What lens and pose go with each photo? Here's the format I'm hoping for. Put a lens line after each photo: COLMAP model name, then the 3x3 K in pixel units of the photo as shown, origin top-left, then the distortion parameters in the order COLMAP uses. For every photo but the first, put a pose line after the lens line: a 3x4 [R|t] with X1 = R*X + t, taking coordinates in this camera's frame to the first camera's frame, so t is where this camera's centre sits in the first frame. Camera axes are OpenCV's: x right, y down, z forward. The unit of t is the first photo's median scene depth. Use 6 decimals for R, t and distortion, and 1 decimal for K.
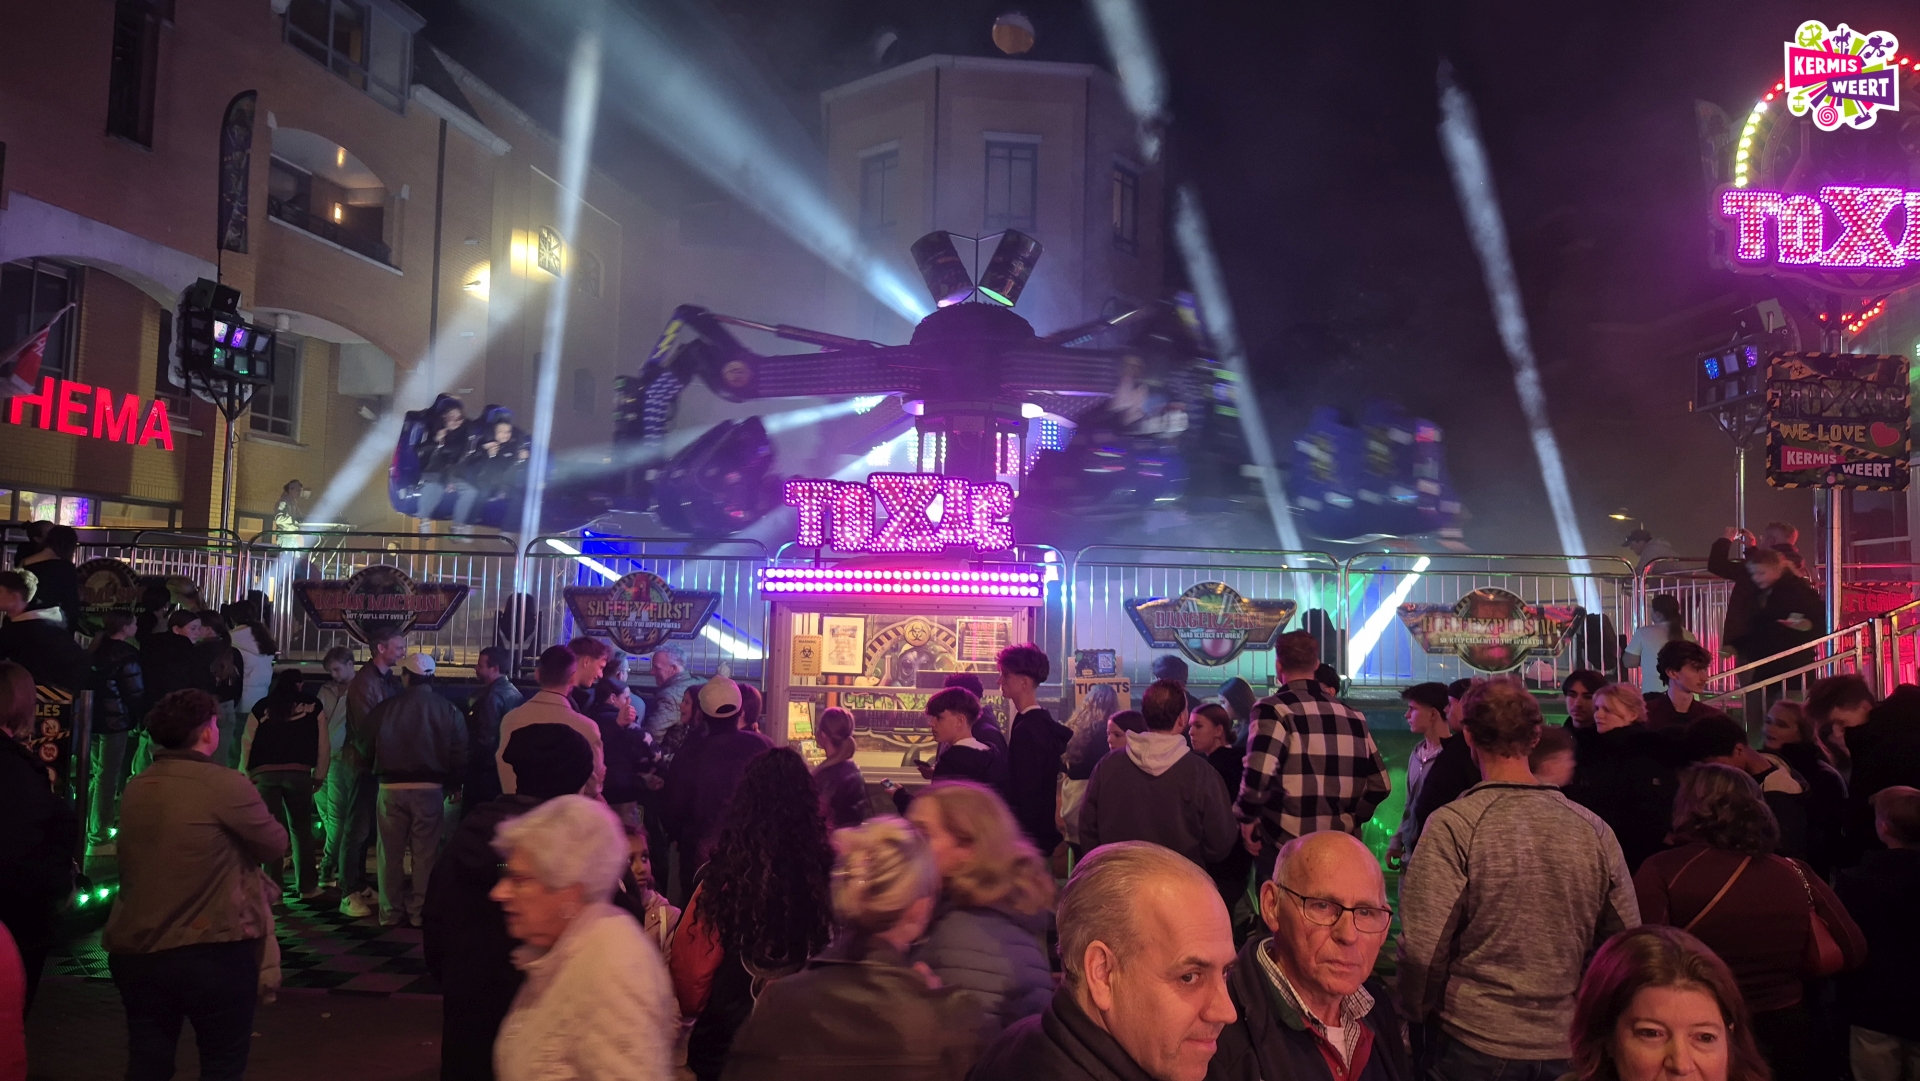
lens RADIAL K [[1360.6, 0, 953.1], [0, 1360.6, 539.1], [0, 0, 1]] dist [0.049590, -0.010282]
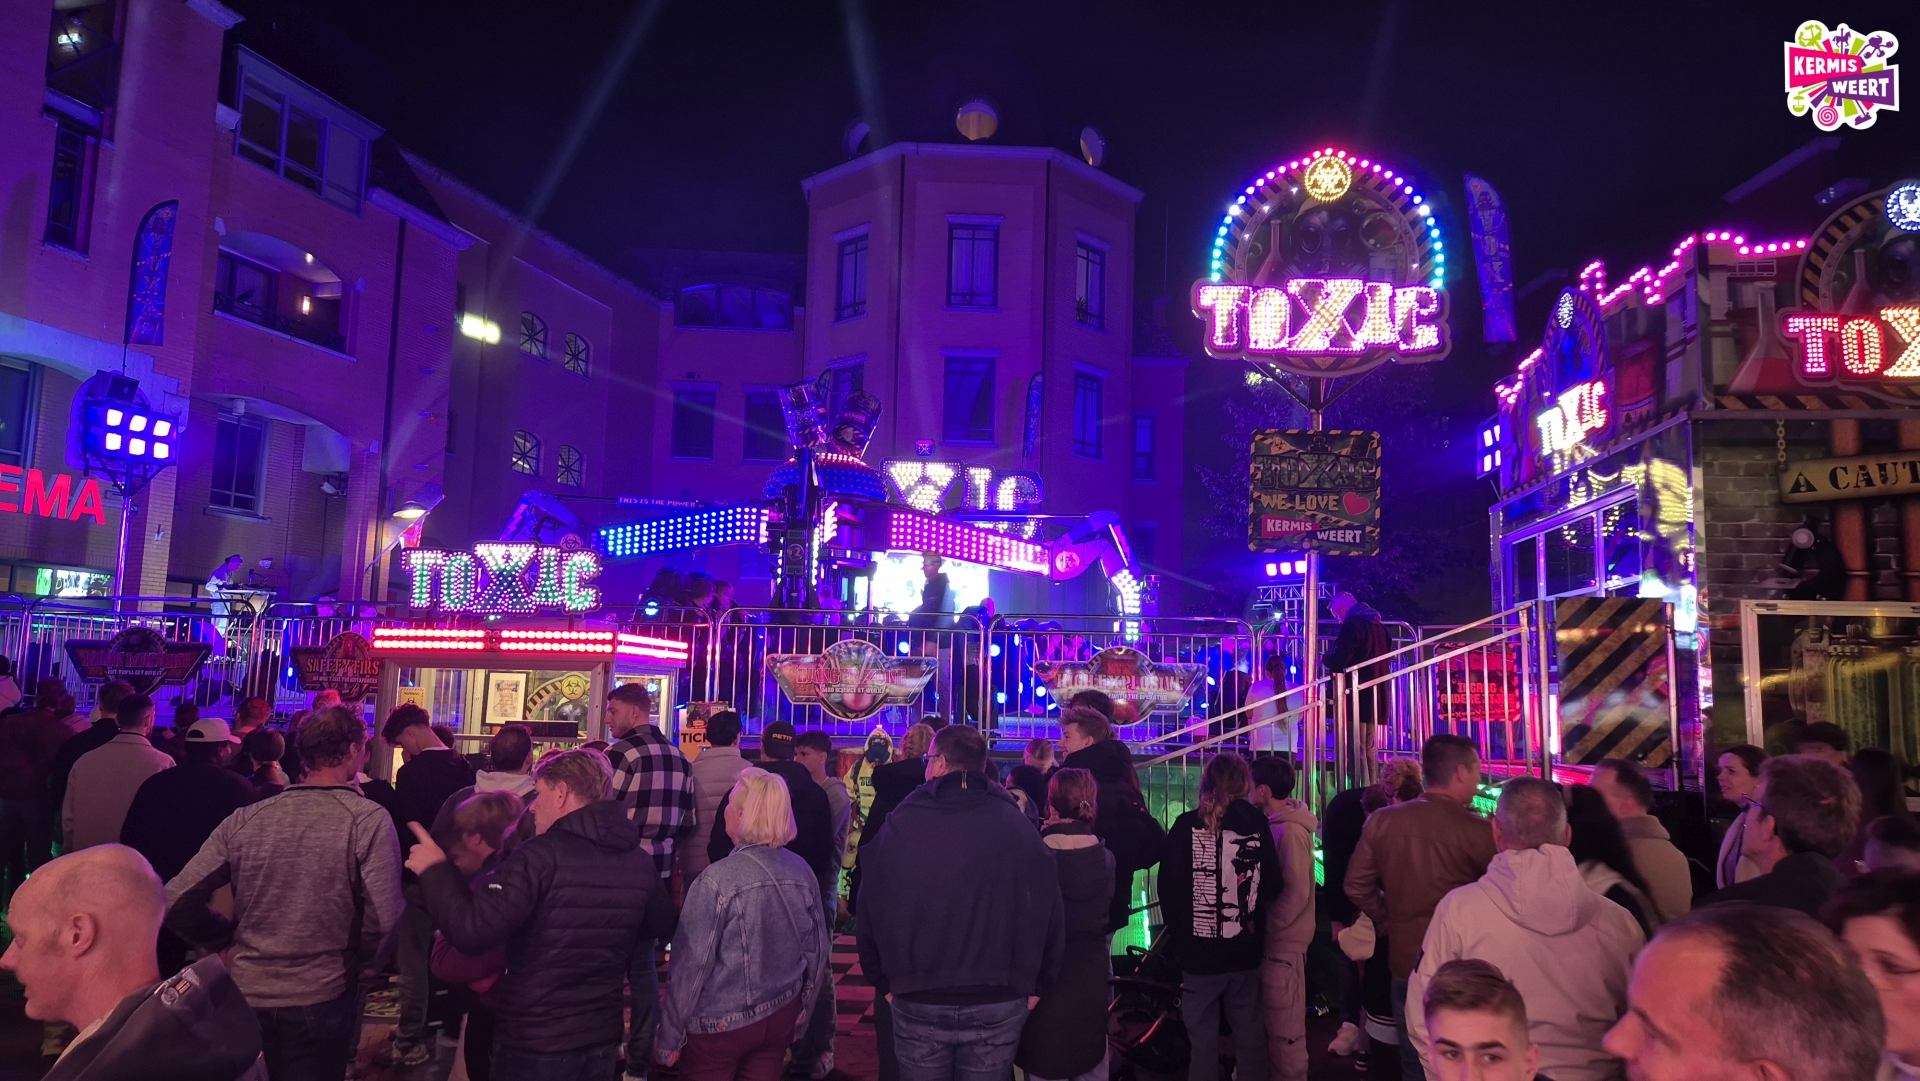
lens RADIAL K [[1360.6, 0, 969.7], [0, 1360.6, 545.6], [0, 0, 1]] dist [0.049590, -0.010282]
pose [[0.996661, -0.004088, -0.081553, 0.382457], [0.000425, 0.998992, -0.044887, 0.004396], [0.081654, 0.044702, 0.995658, -0.073964]]
